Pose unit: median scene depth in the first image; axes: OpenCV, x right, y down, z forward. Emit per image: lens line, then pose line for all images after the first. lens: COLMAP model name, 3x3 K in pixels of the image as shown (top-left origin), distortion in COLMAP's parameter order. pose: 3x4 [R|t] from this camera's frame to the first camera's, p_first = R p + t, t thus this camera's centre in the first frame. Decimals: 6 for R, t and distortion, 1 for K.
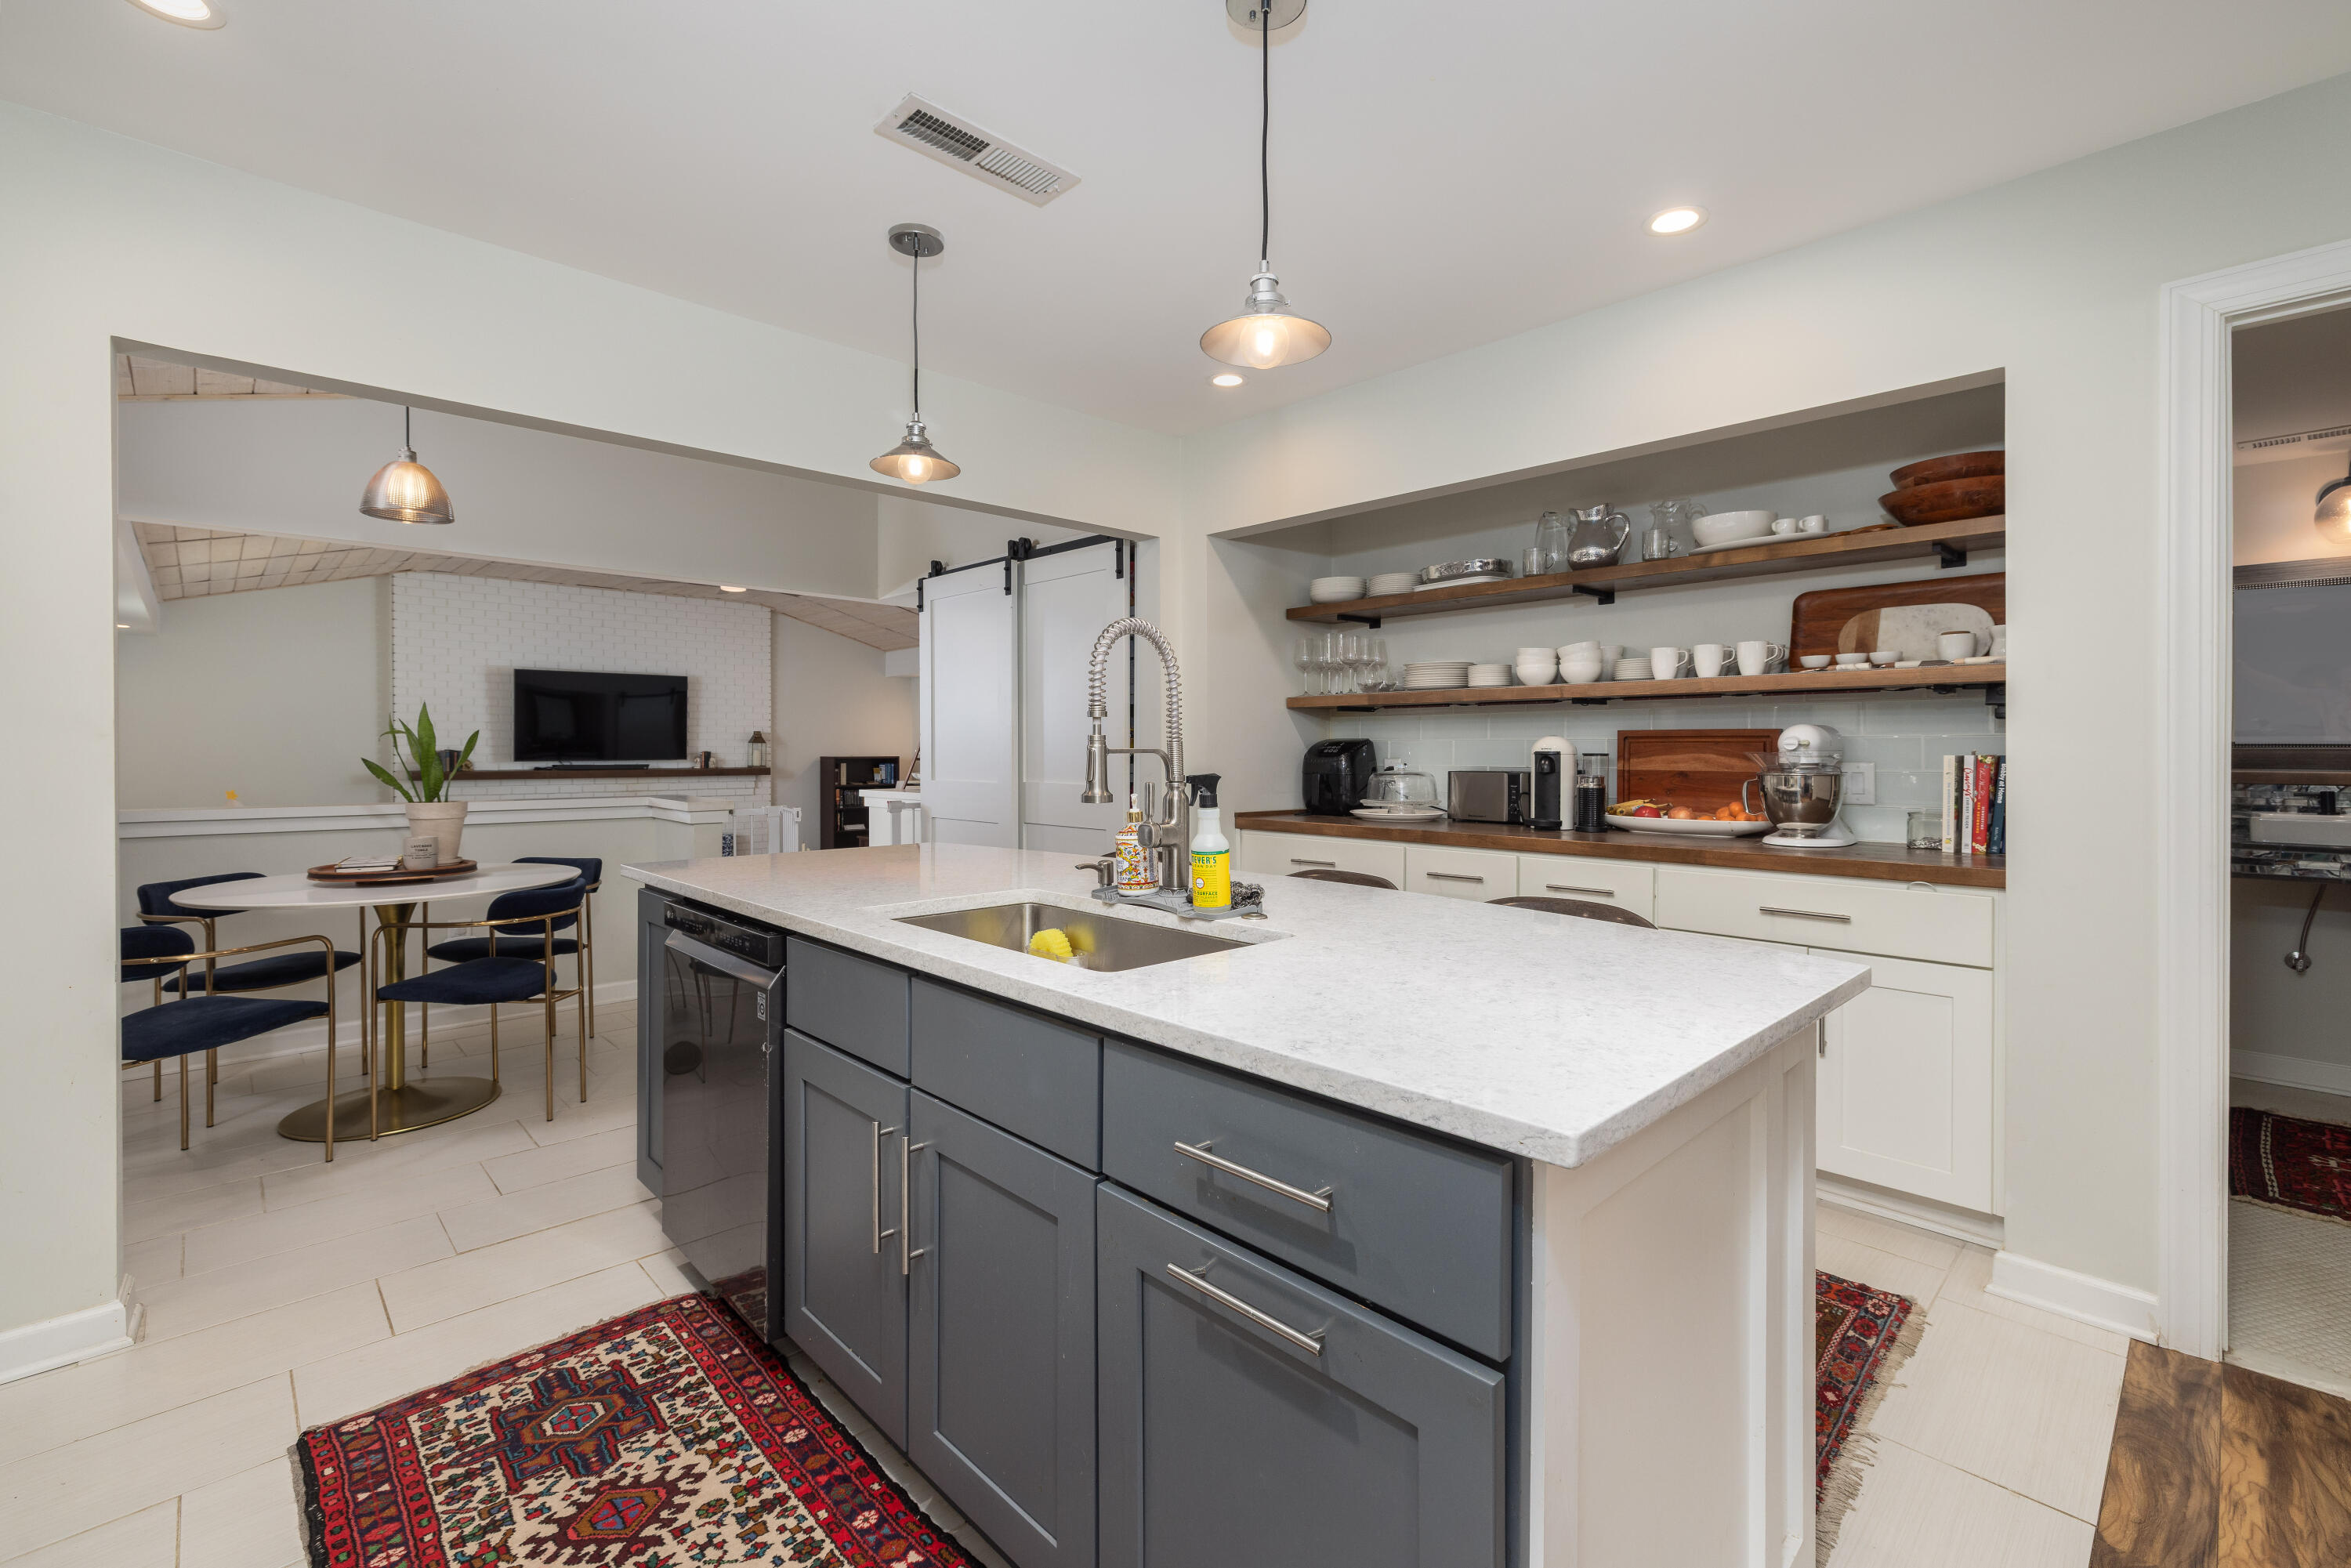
lens RADIAL K [[1019.3, 0, 1175.5], [0, 1019.3, 784.0], [0, 0, 1]] dist [0.010159, -0.000210]
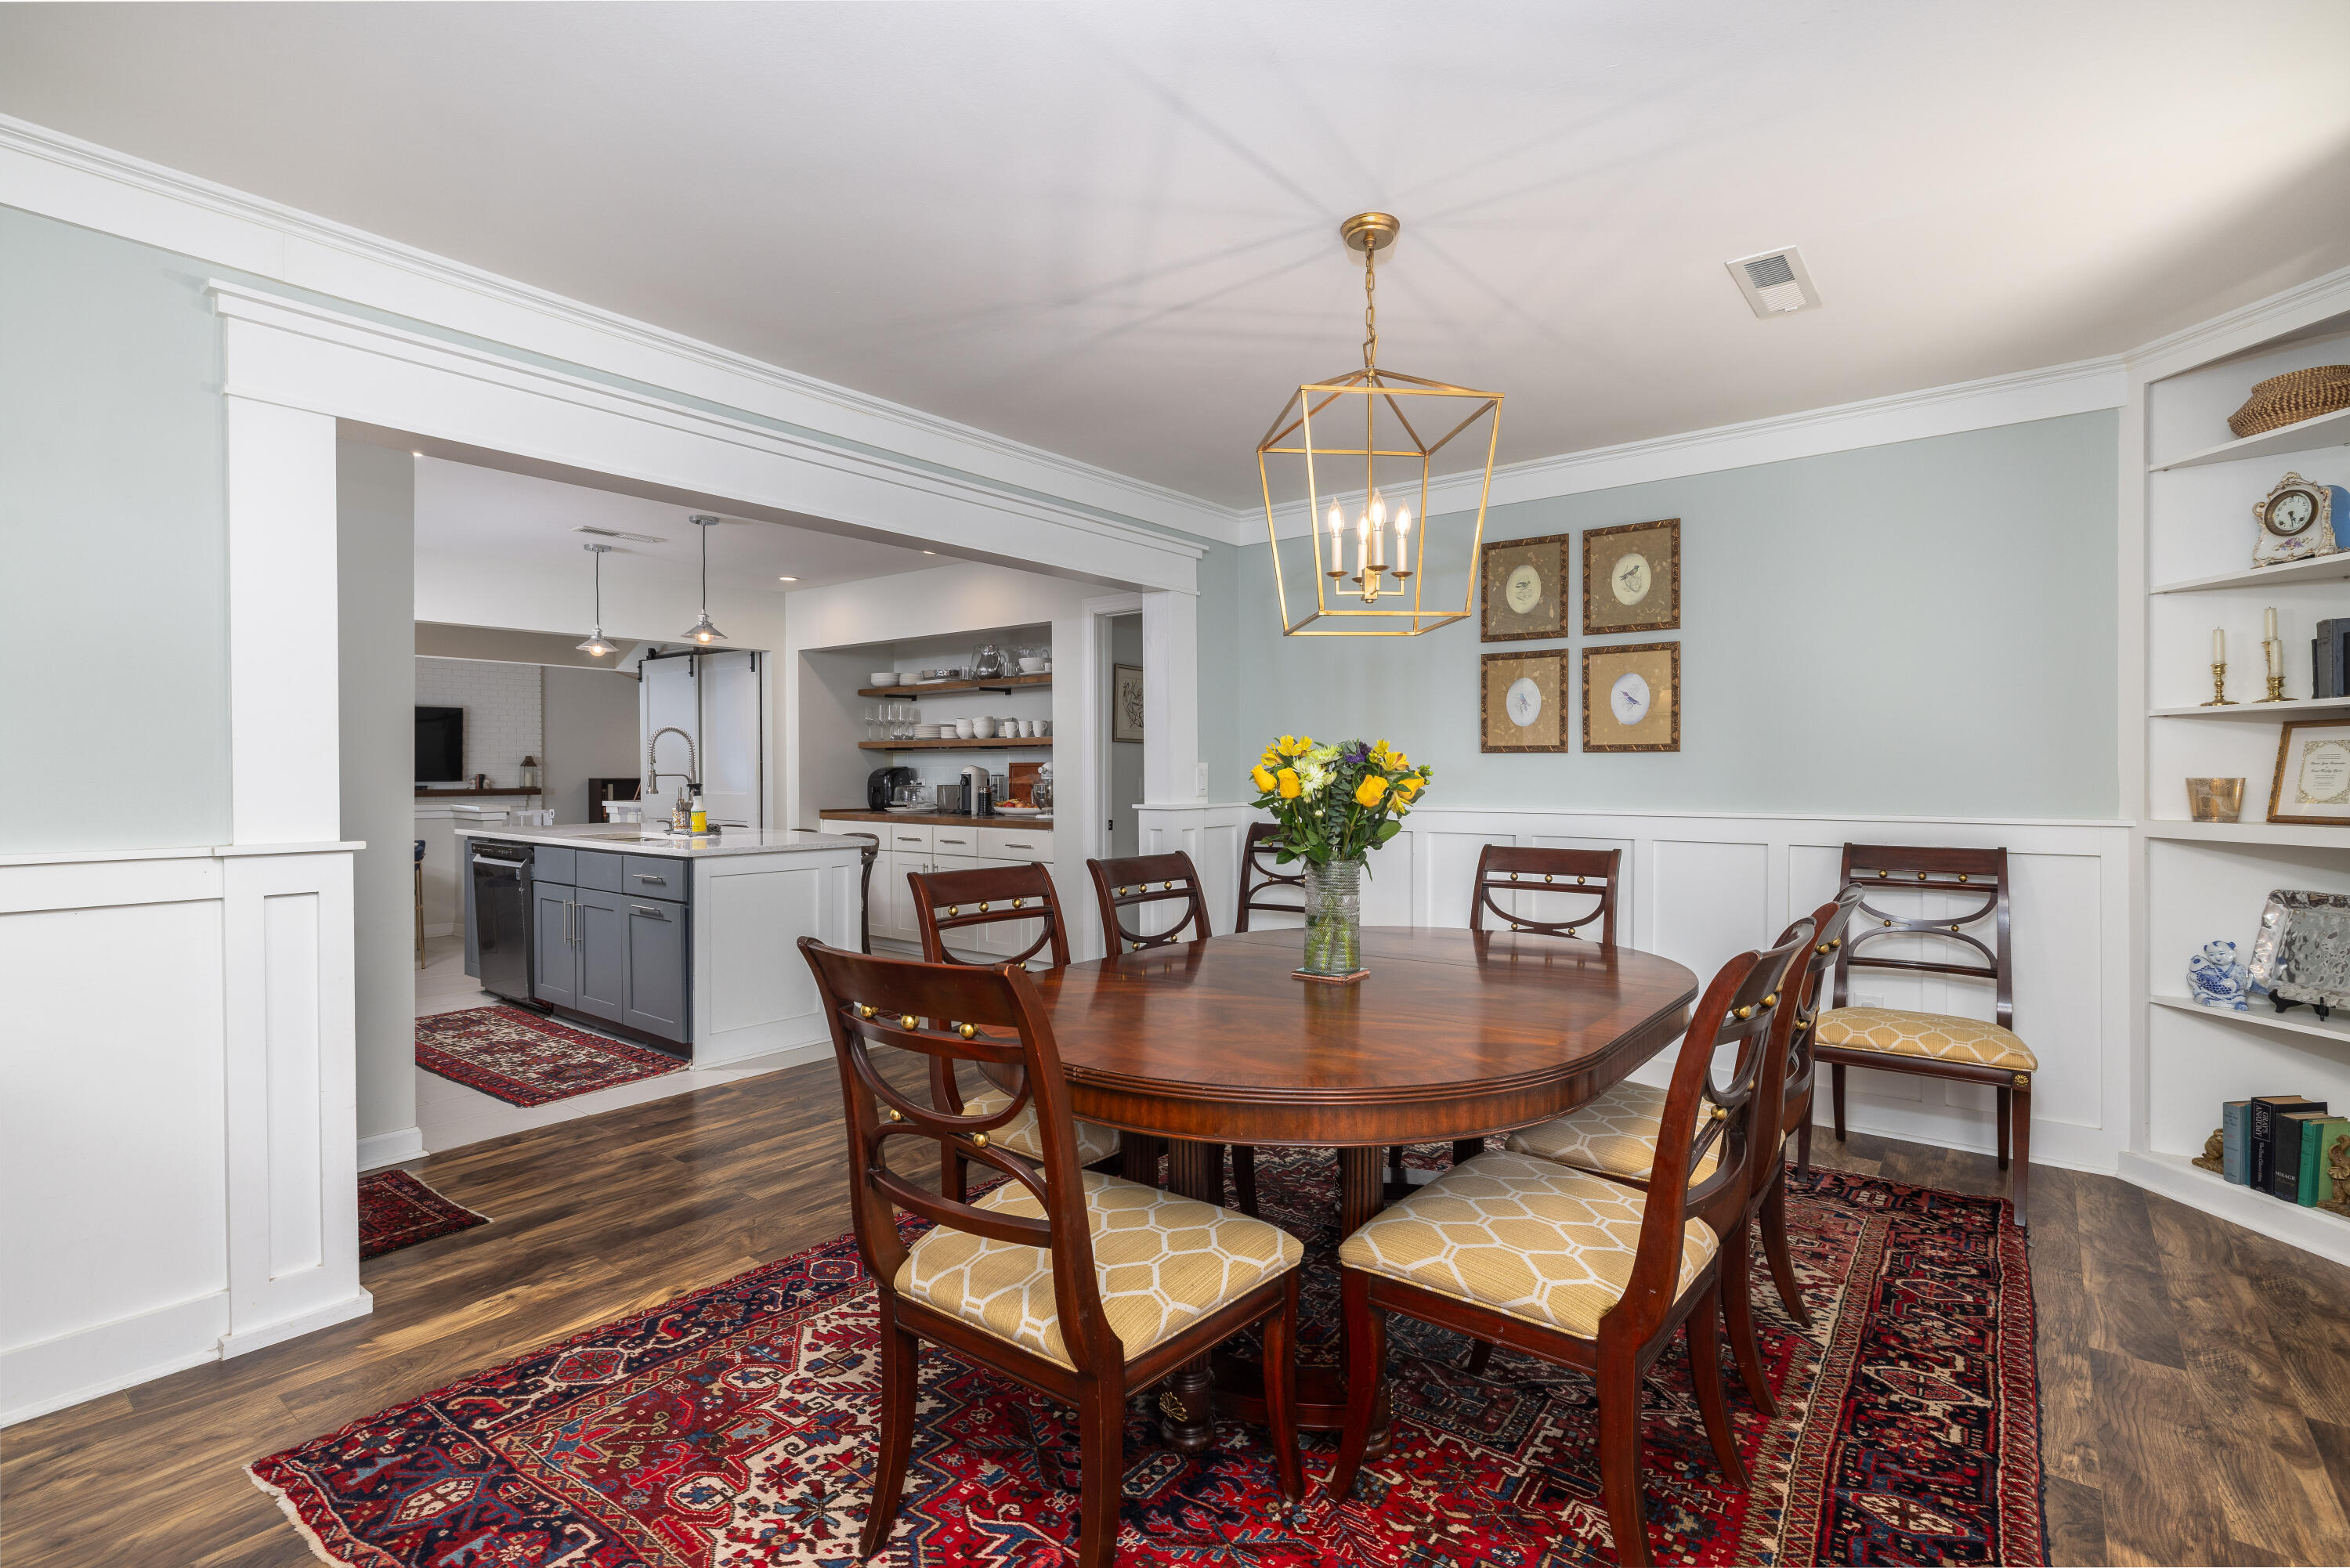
lens RADIAL K [[1118.3, 0, 1175.0], [0, 1118.3, 784.0], [0, 0, 1]] dist [-0.002213, -0.000111]
pose [[0.991203, -0.003045, 0.132314, 0.403784], [0.005899, 0.999758, -0.021184, 0.029187], [-0.132218, 0.021778, 0.990981, -0.954640]]
